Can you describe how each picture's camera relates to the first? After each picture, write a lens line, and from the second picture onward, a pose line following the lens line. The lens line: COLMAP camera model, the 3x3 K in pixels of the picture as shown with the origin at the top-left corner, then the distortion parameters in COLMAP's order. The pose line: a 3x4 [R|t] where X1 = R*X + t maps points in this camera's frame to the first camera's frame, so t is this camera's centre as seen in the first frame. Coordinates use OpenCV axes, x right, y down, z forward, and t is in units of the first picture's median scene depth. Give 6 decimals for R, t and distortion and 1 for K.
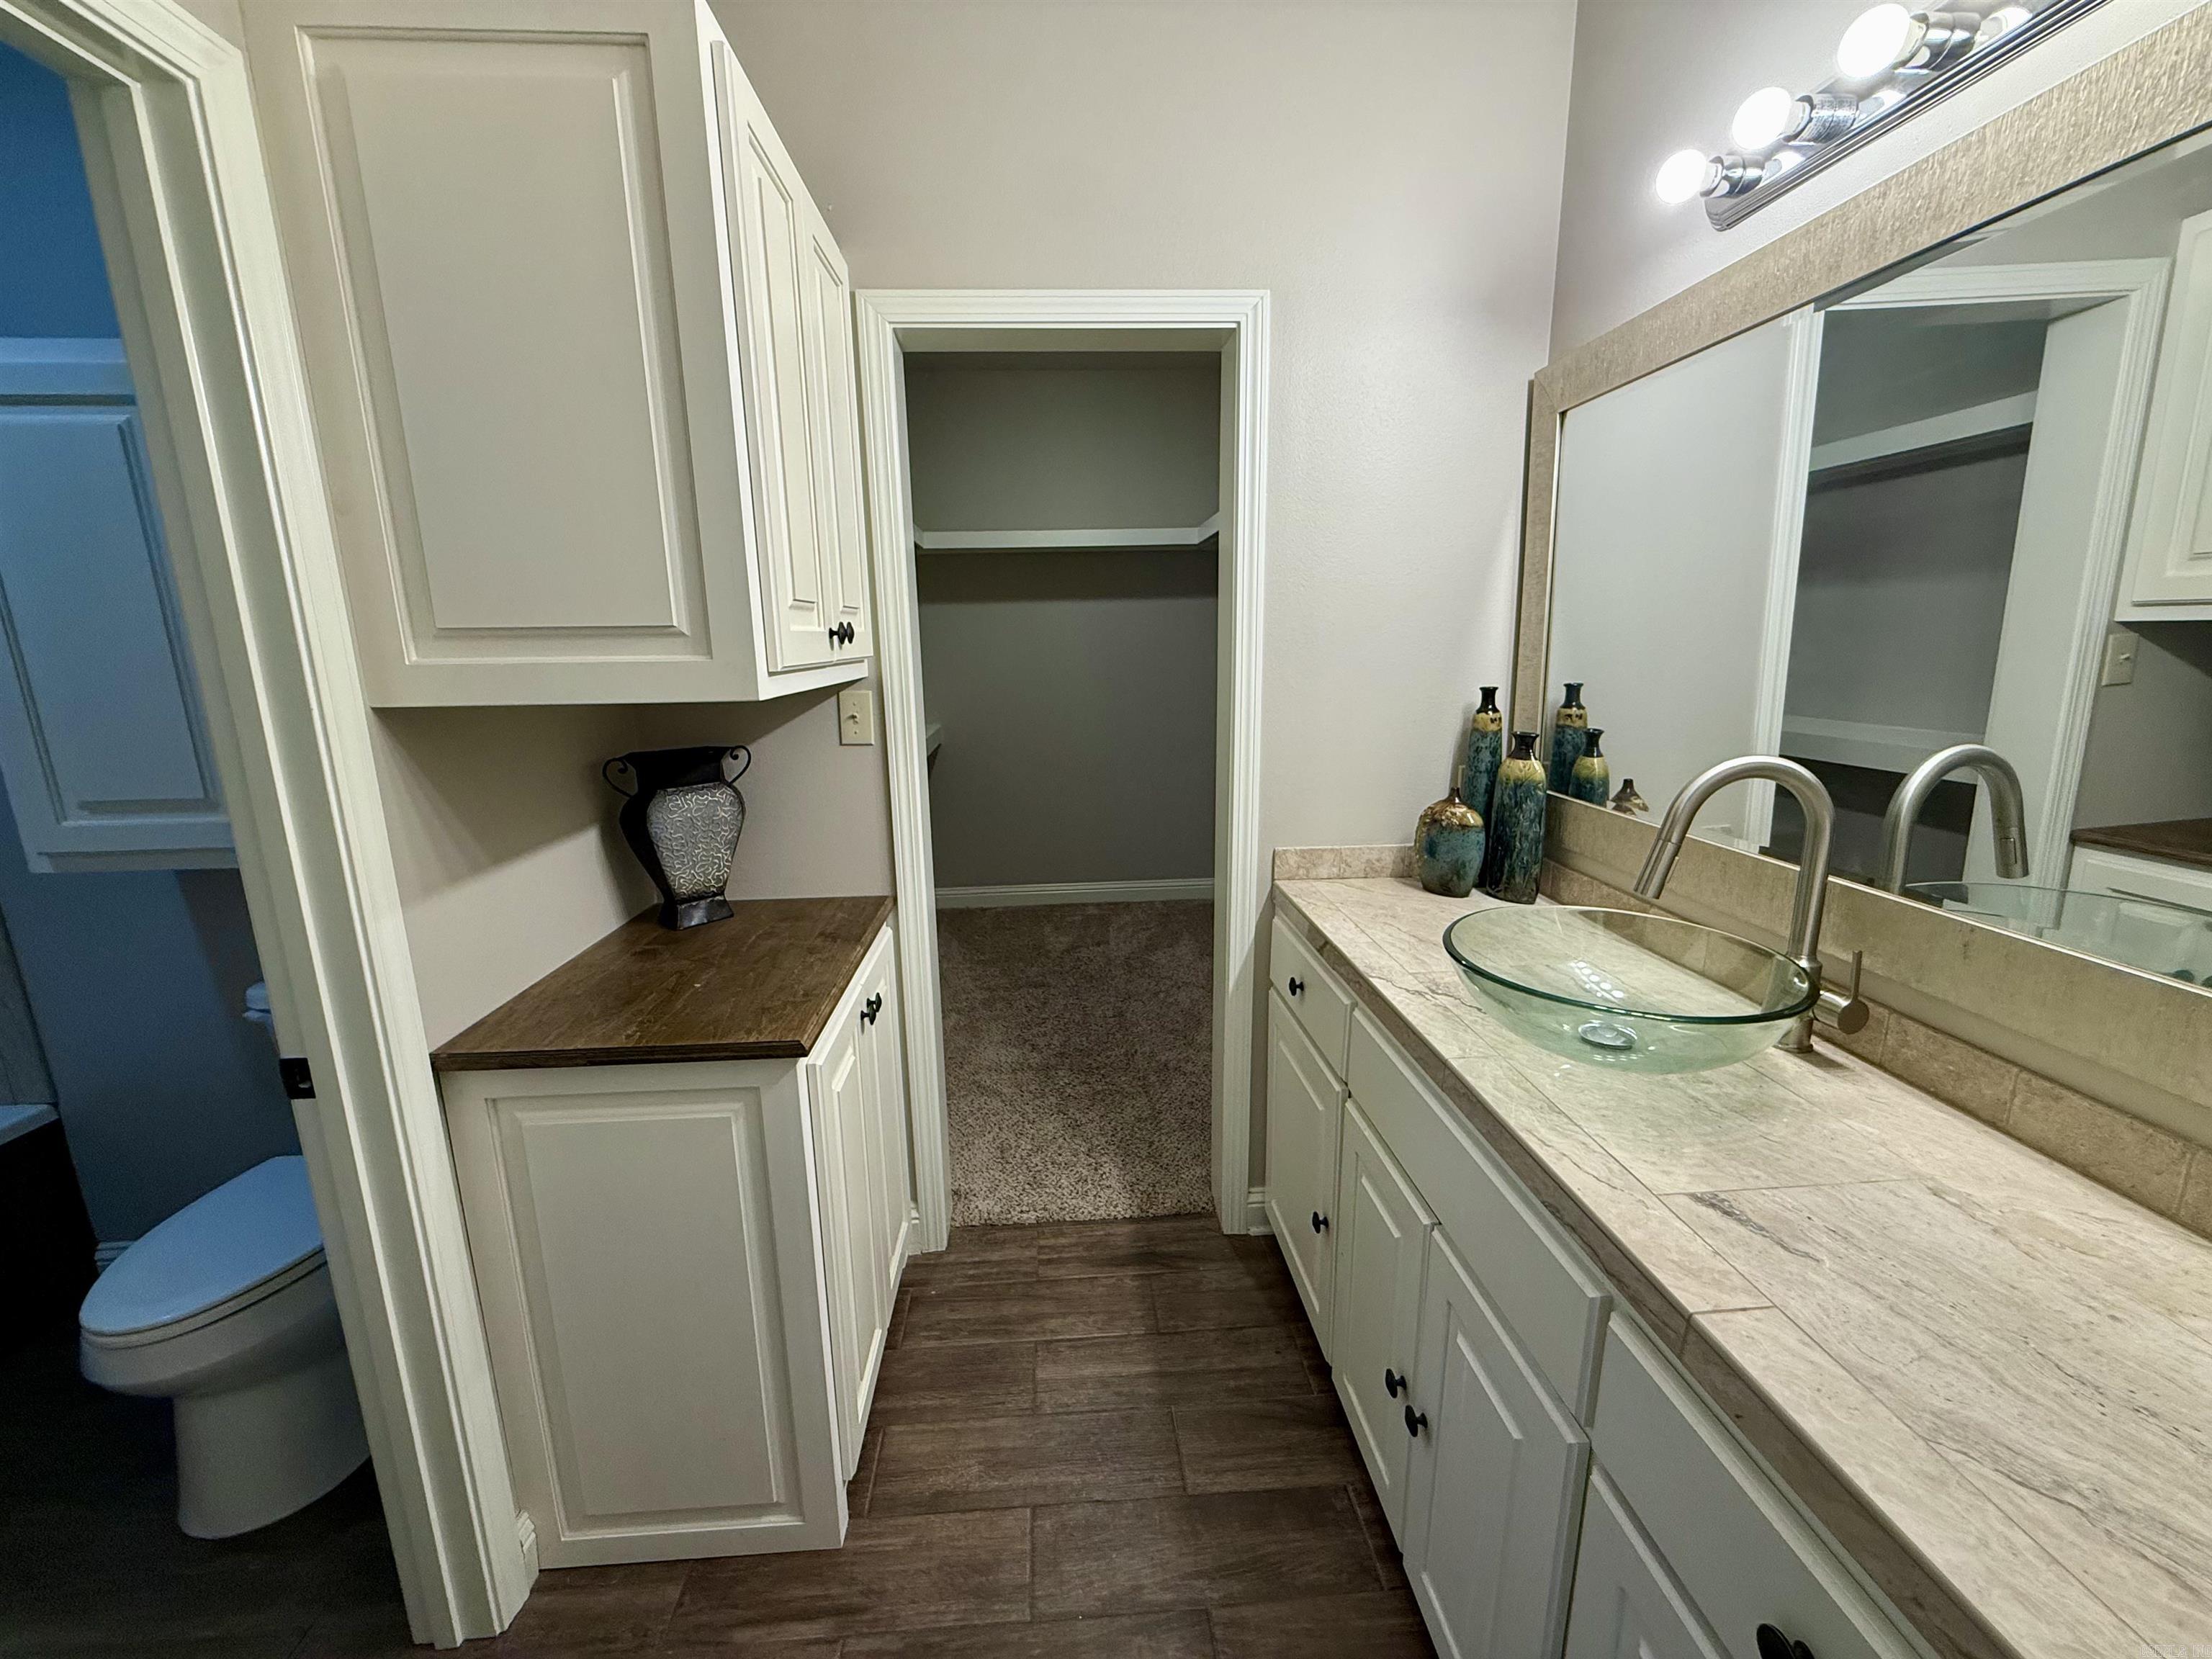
lens RADIAL K [[885.2, 0, 1100.9], [0, 885.2, 828.9], [0, 0, 1]] dist [-0.000515, 0.000100]
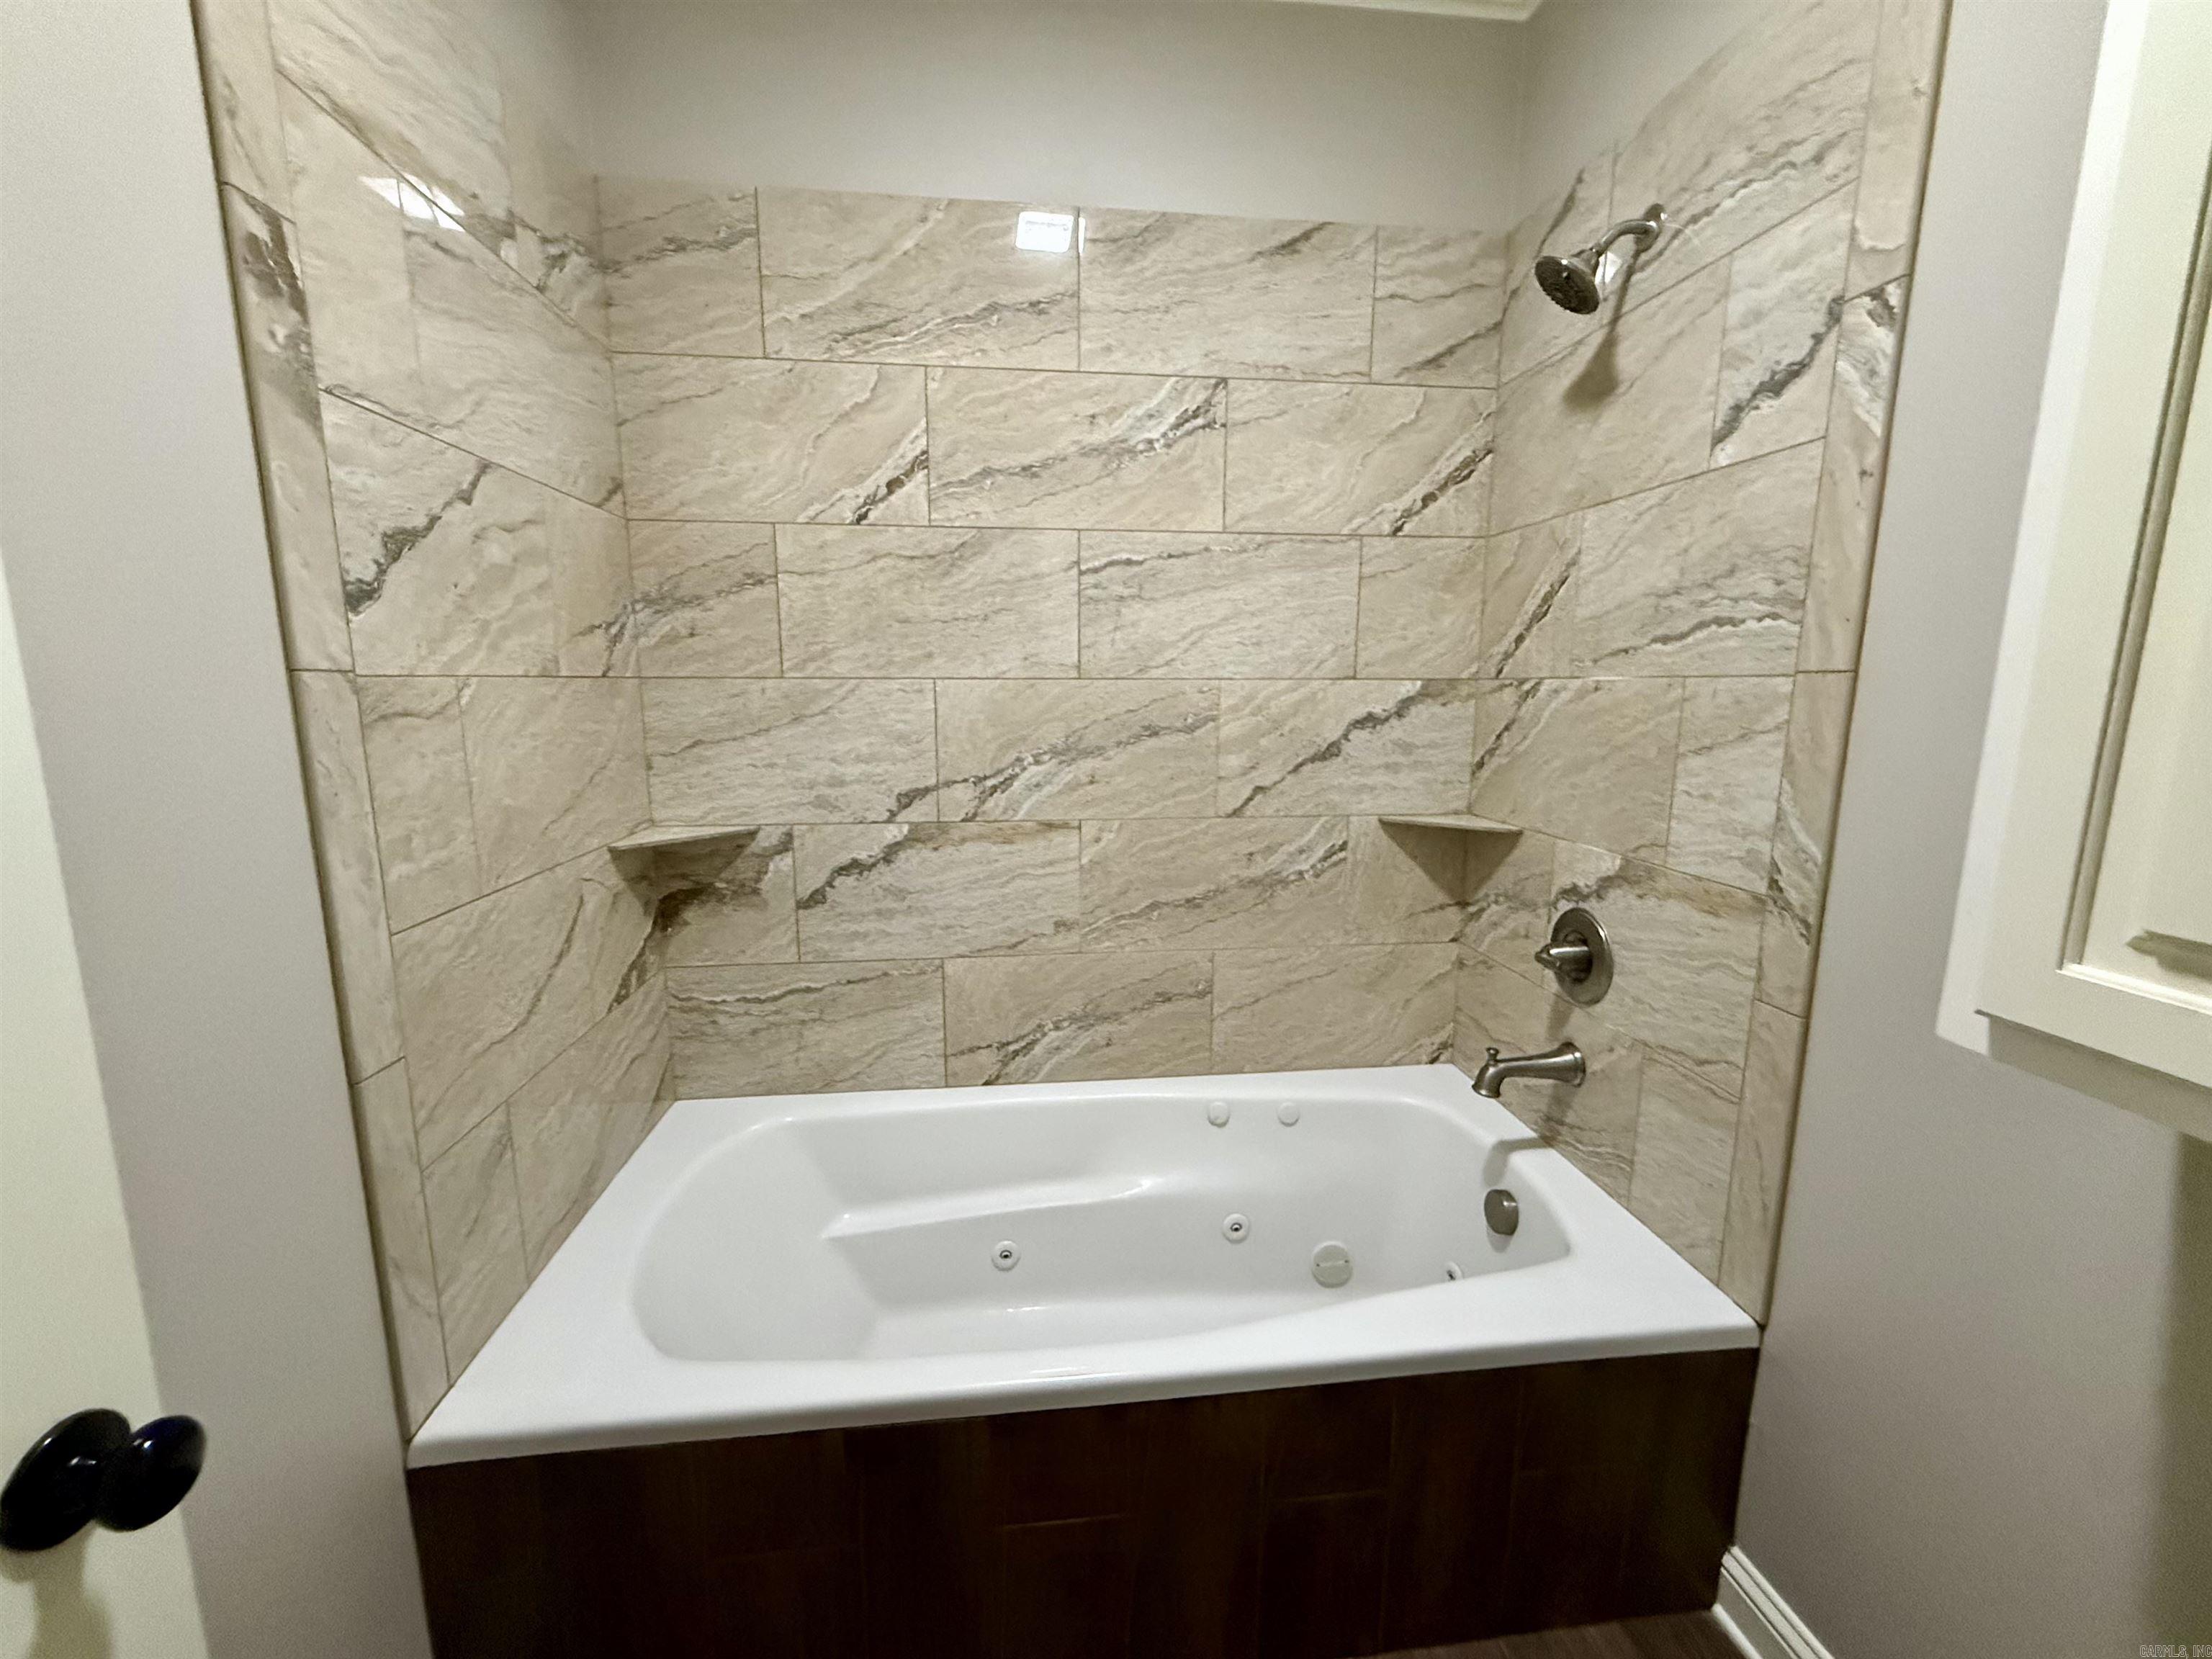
lens RADIAL K [[885.2, 0, 1100.9], [0, 885.2, 828.9], [0, 0, 1]] dist [-0.000515, 0.000100]
pose [[0.047752, 0.179960, -0.982514, -0.792103], [-0.212951, 0.962857, 0.166010, -0.040118], [0.975895, 0.201300, 0.084301, 0.507439]]
